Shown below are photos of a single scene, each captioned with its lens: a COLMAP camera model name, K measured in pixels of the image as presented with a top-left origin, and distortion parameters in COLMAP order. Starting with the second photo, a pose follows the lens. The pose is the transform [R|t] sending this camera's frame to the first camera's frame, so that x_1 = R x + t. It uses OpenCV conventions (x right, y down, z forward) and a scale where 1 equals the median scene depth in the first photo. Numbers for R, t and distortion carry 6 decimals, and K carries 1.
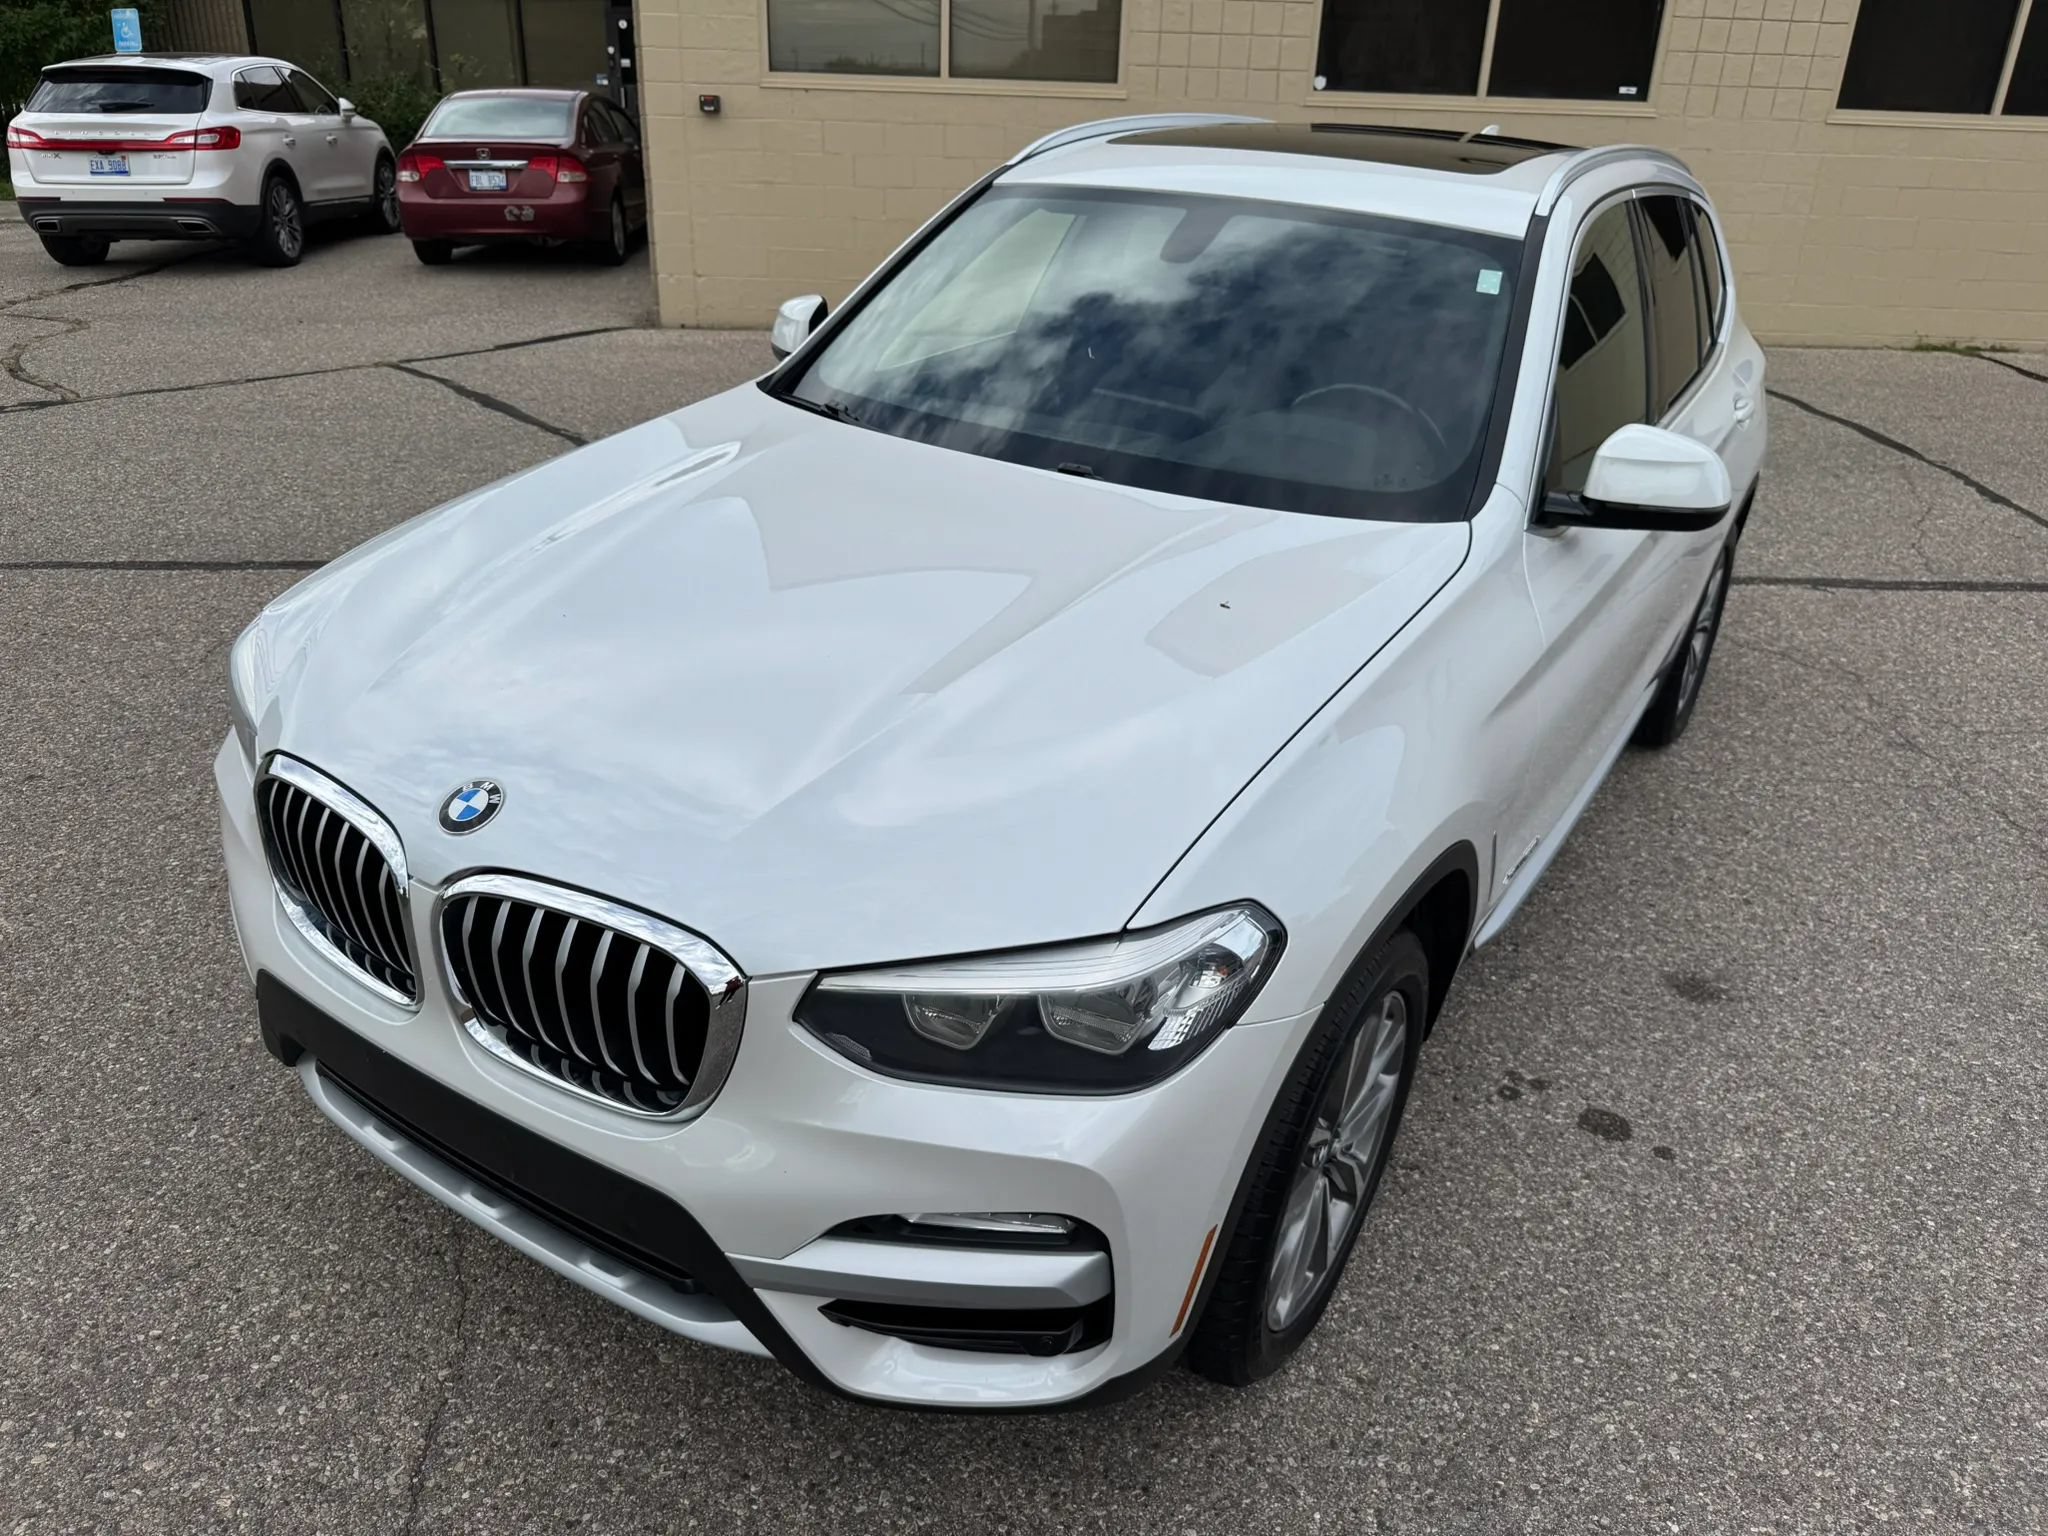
lens RADIAL K [[1484.7, 0, 1021.1], [0, 1484.7, 716.5], [0, 0, 1]] dist [-0.002868, -0.006009]
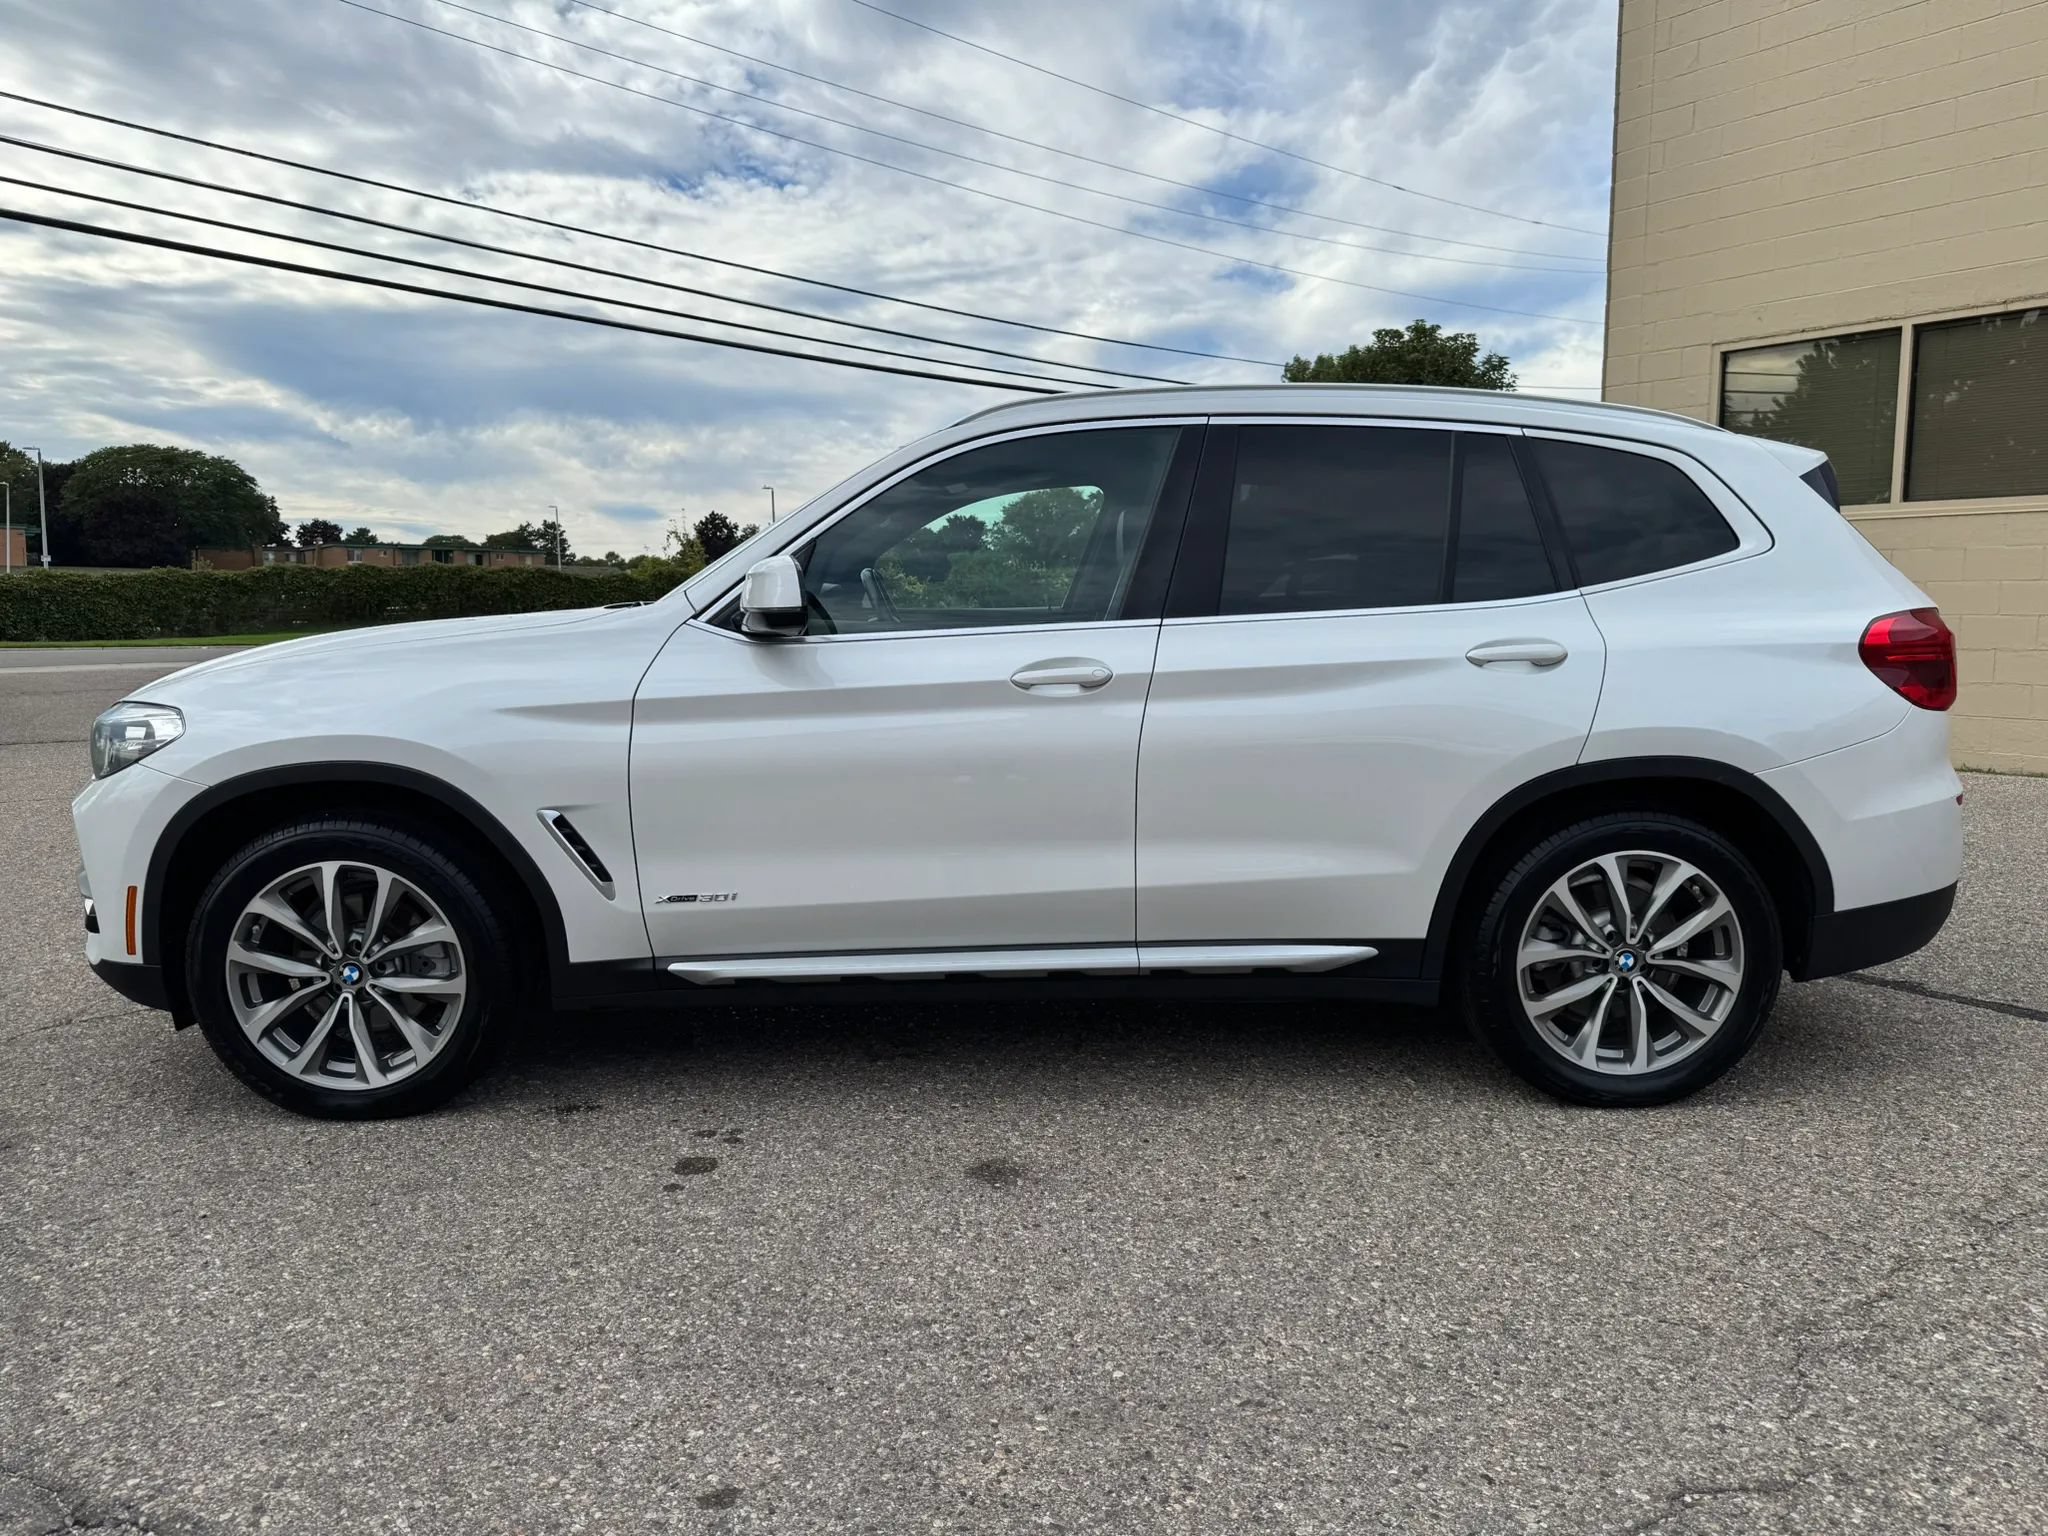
lens RADIAL K [[1432.1, 0, 1024.0], [0, 1432.1, 768.0], [0, 0, 1]] dist [0.048538, -0.067864]
pose [[0.569343, 0.055266, -0.820241, 1.689886], [-0.304320, 0.941029, -0.147830, 0.102875], [0.763700, 0.333781, 0.552586, 0.618822]]
